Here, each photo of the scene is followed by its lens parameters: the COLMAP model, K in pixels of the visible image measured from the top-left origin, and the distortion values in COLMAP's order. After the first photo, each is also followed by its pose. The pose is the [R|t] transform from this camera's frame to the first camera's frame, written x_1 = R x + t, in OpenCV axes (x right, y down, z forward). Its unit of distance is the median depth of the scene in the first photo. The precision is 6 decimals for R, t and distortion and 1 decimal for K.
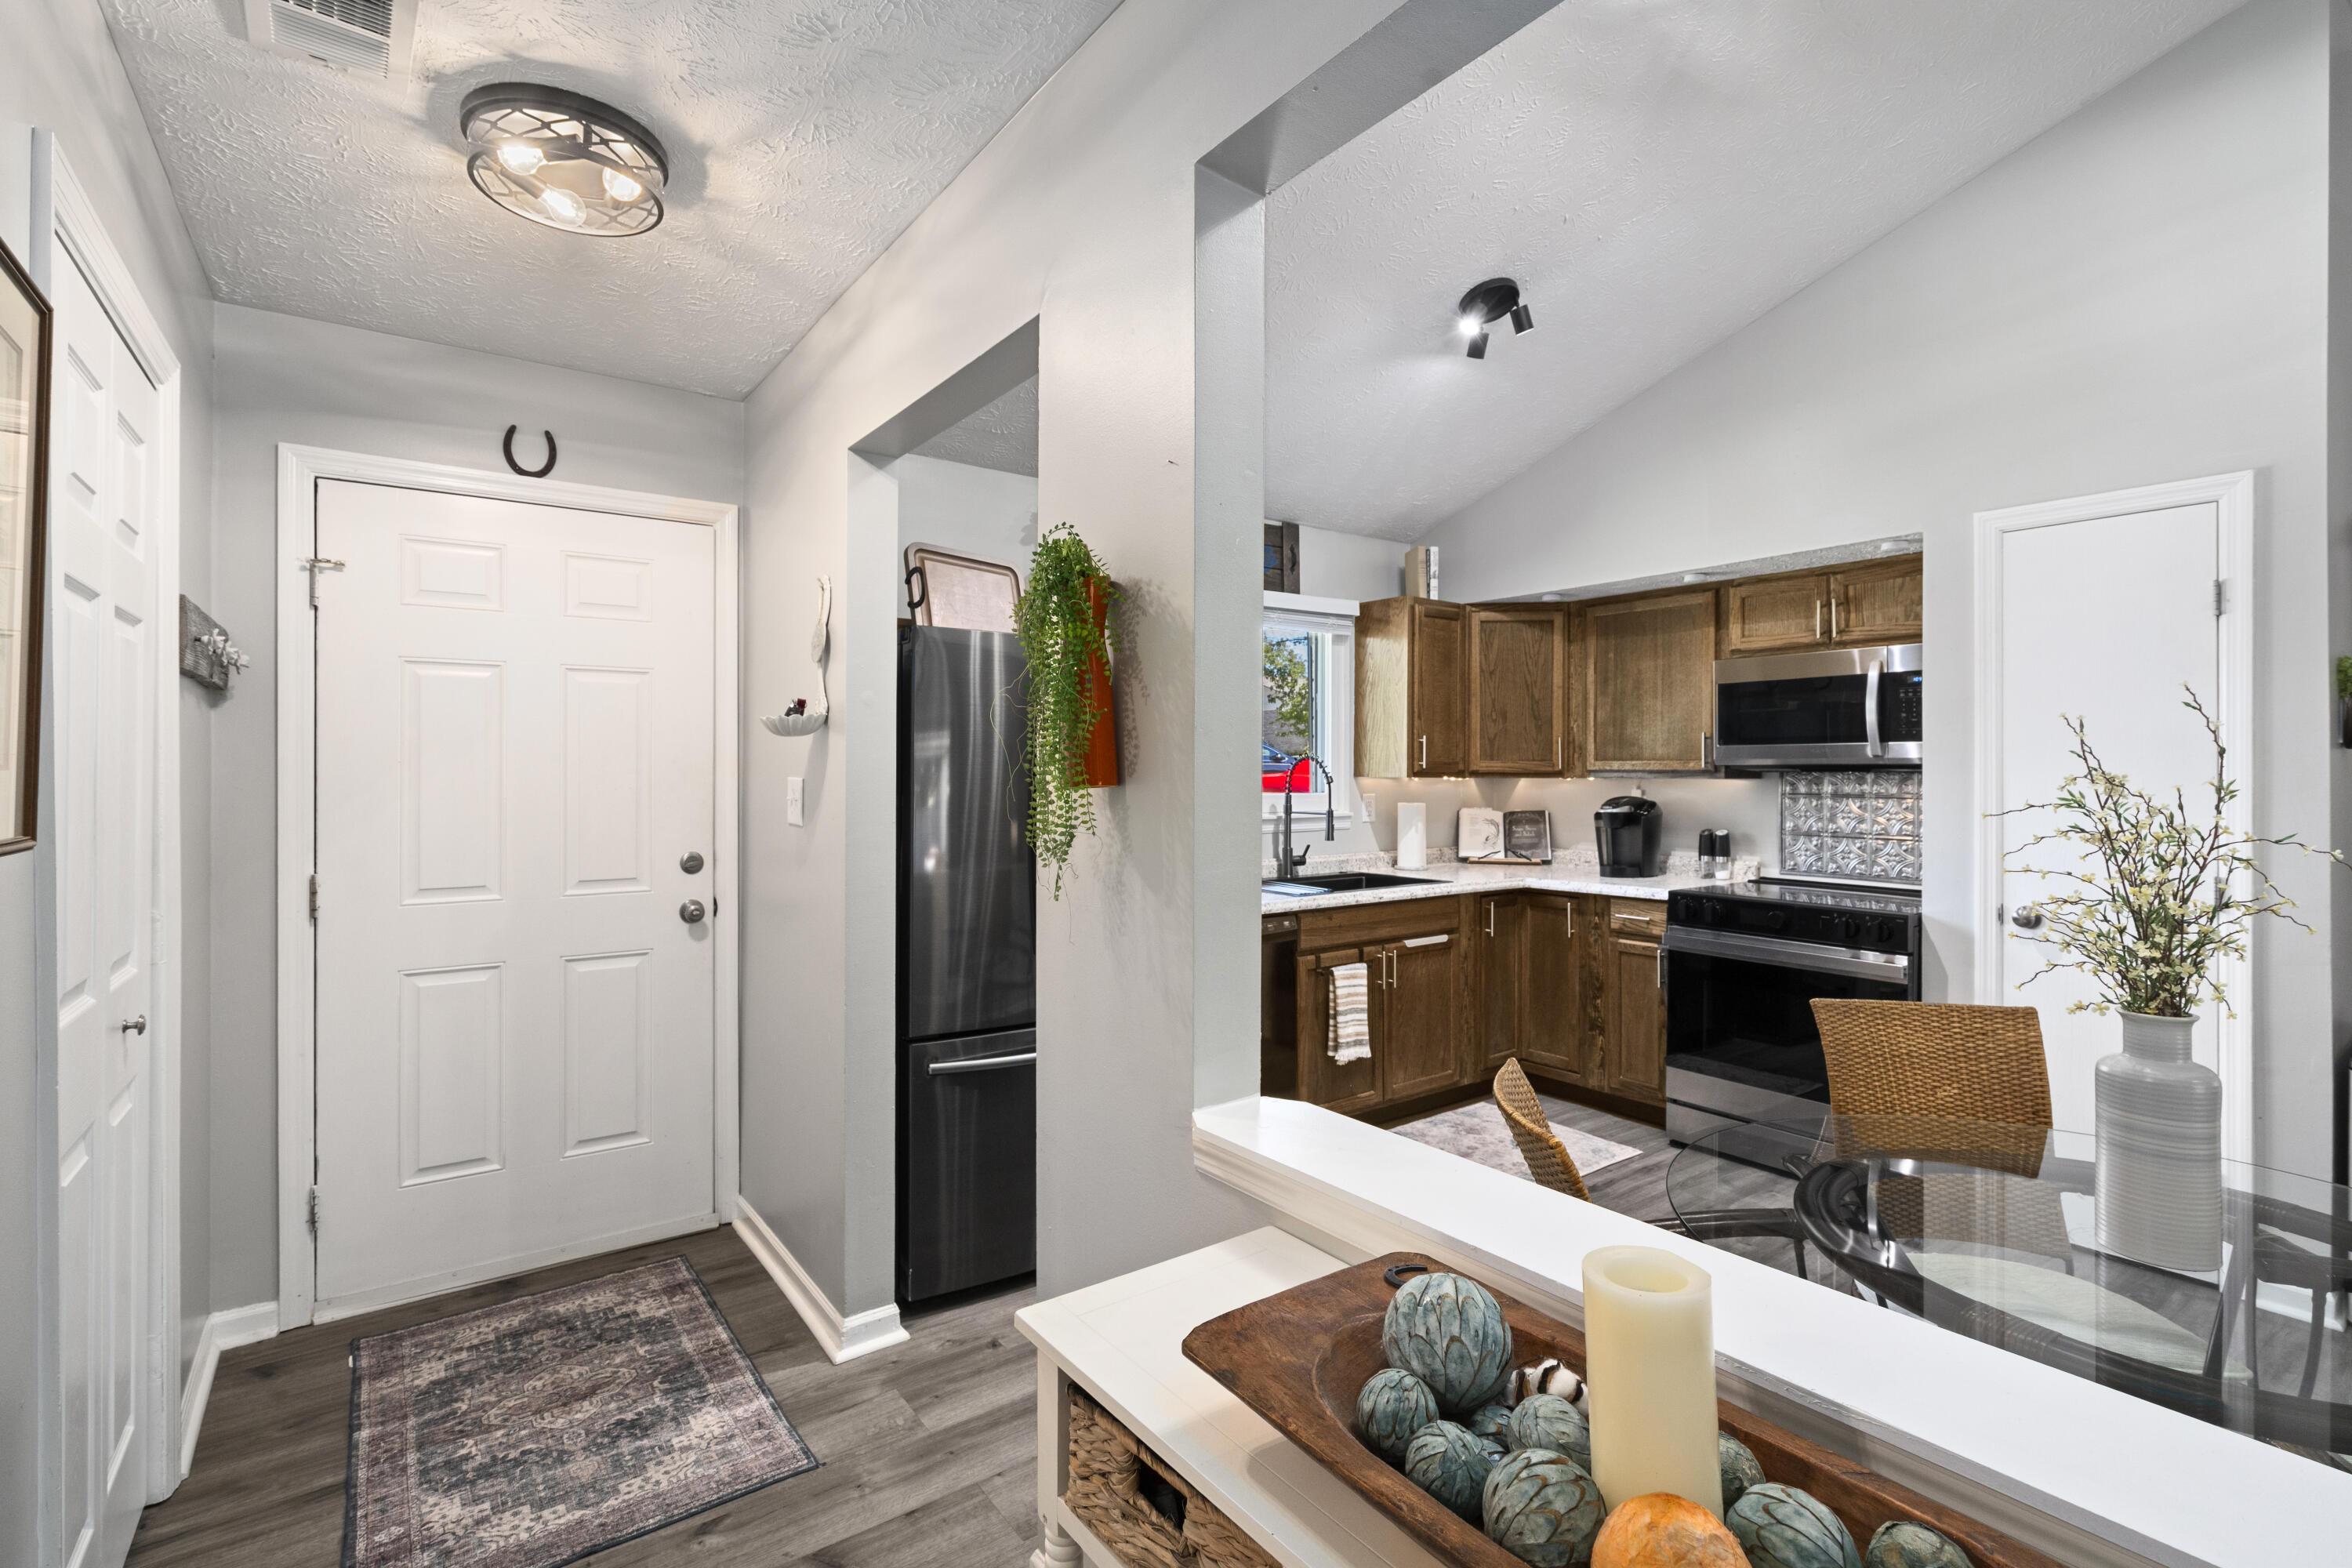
lens RADIAL K [[1066.5, 0, 1183.9], [0, 1066.5, 772.8], [0, 0, 1]] dist [-0.007792, 0.000092]
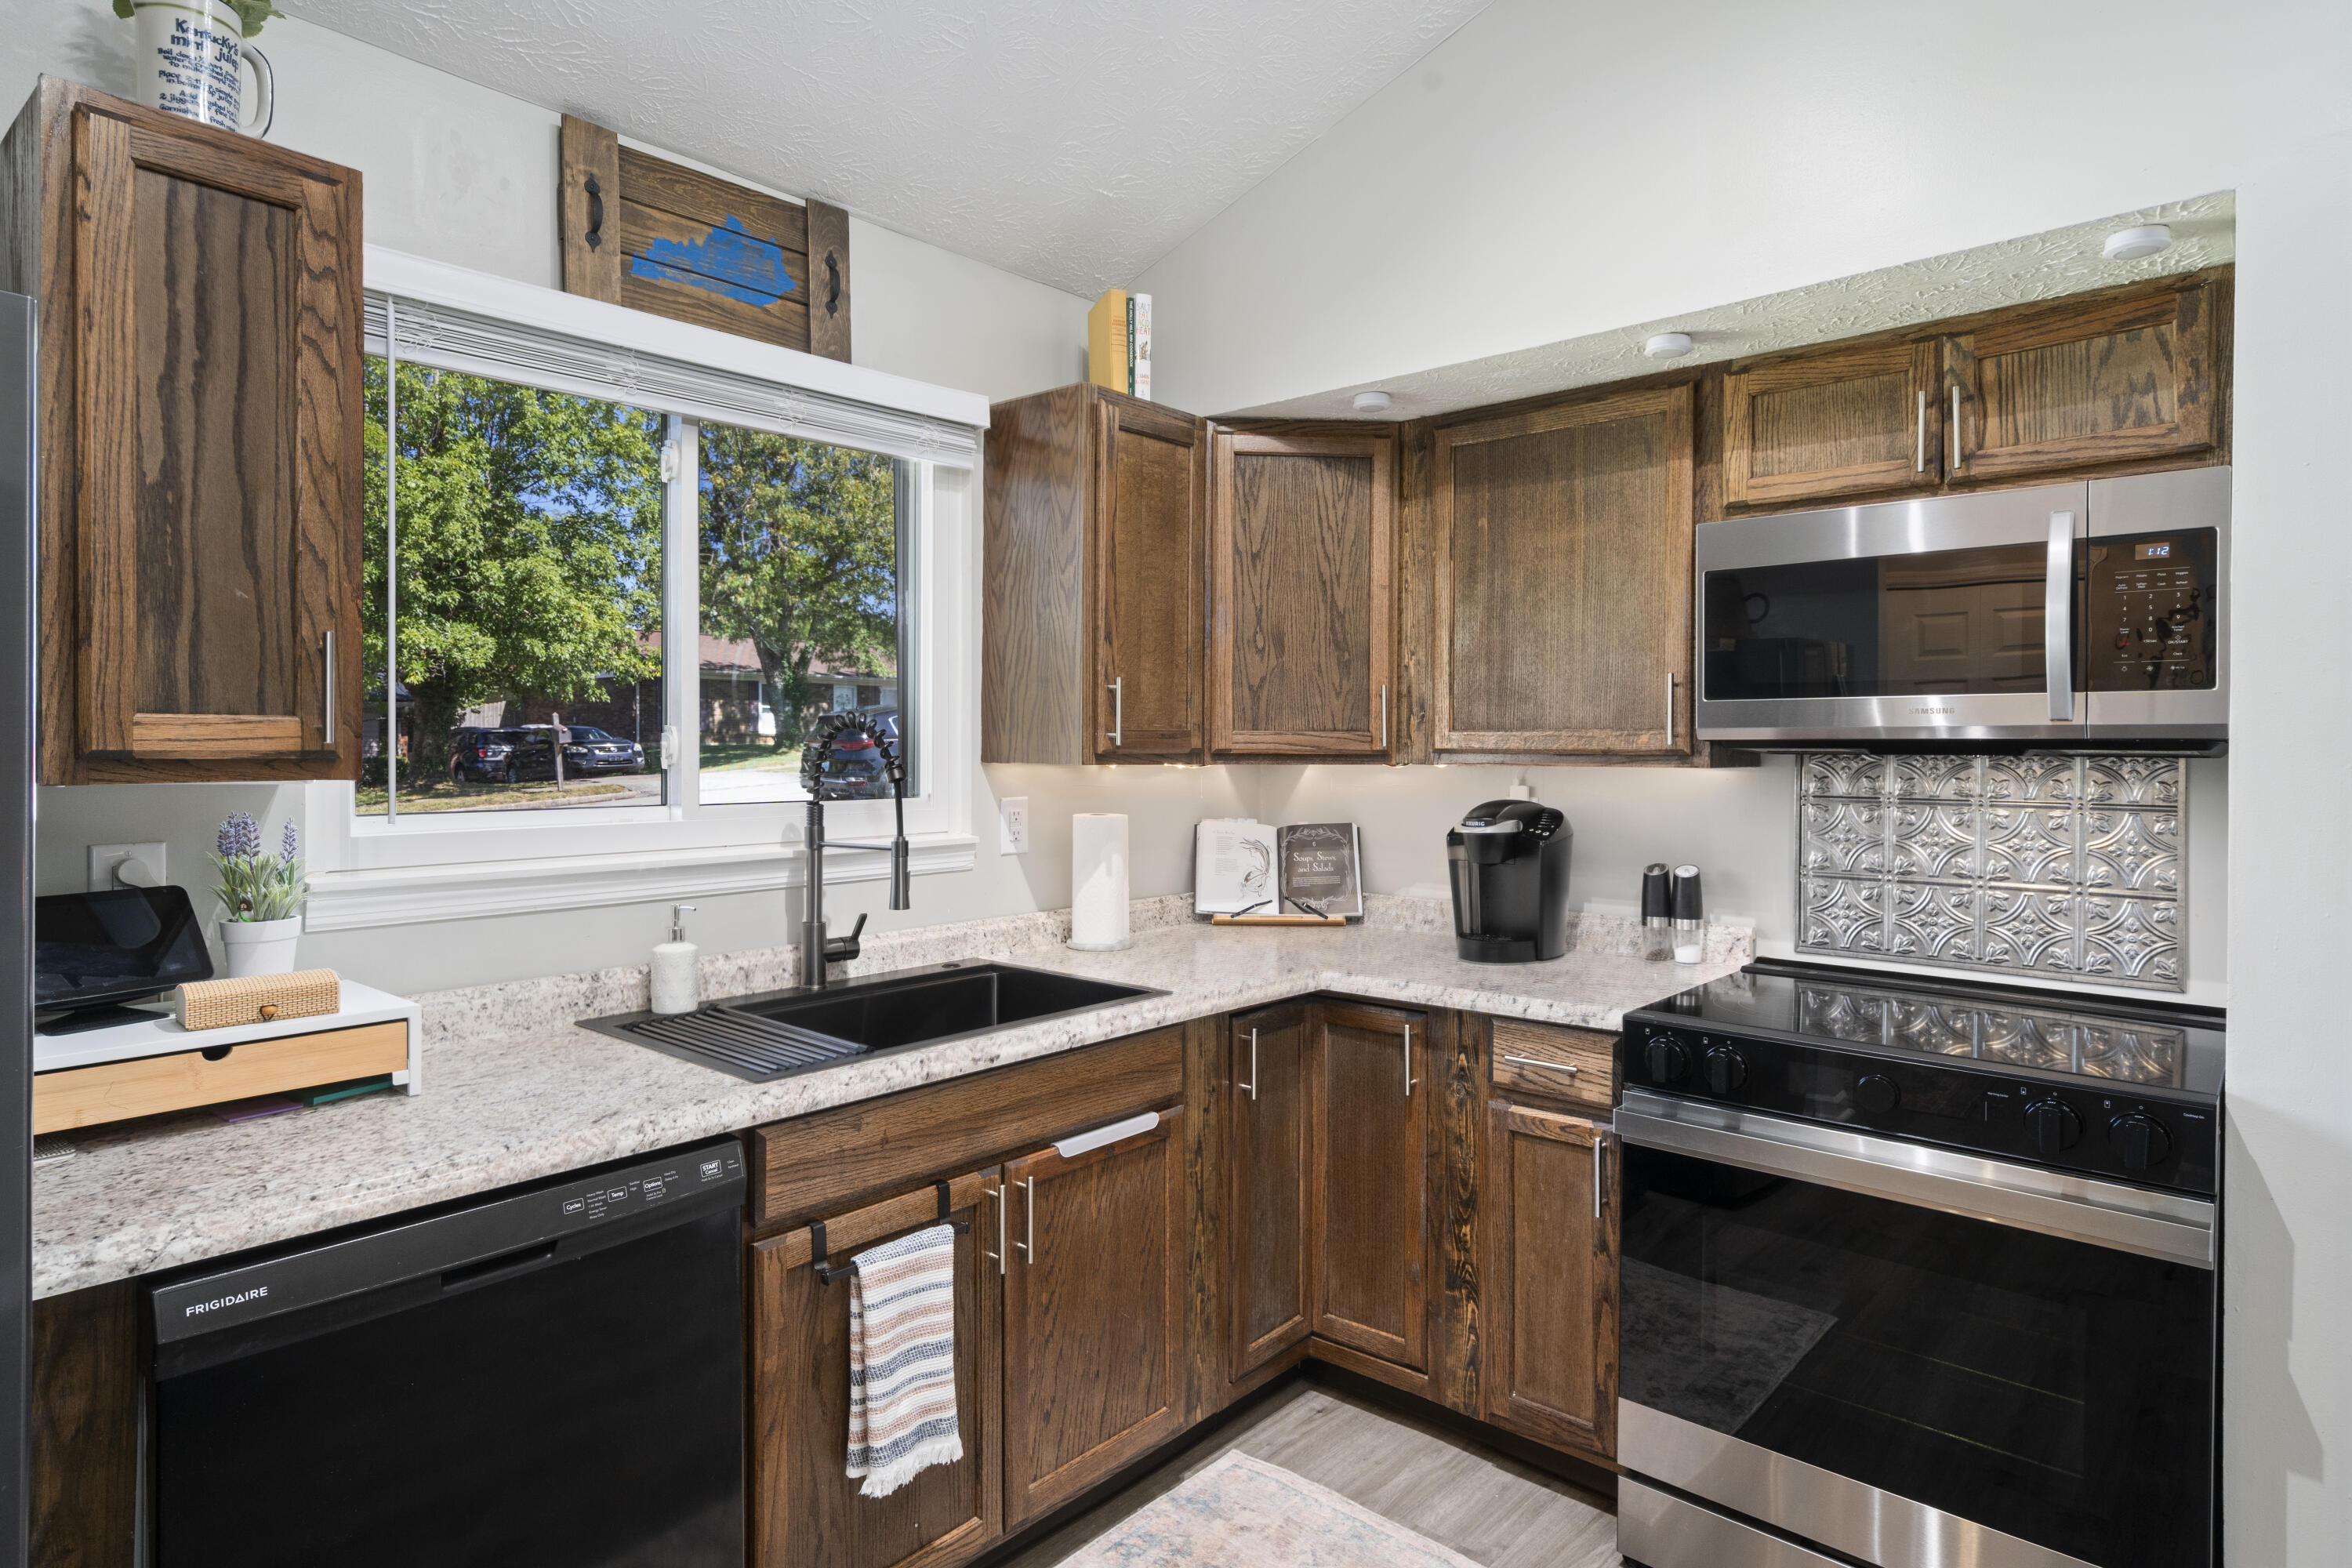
lens RADIAL K [[1270.5, 0, 1176.0], [0, 1270.5, 784.0], [0, 0, 1]] dist [-0.001047, -0.000030]
pose [[0.977539, -0.005267, 0.210691, 0.135683], [-0.000553, 0.999620, 0.027550, -0.002807], [-0.210756, -0.027048, 0.977164, 0.454110]]
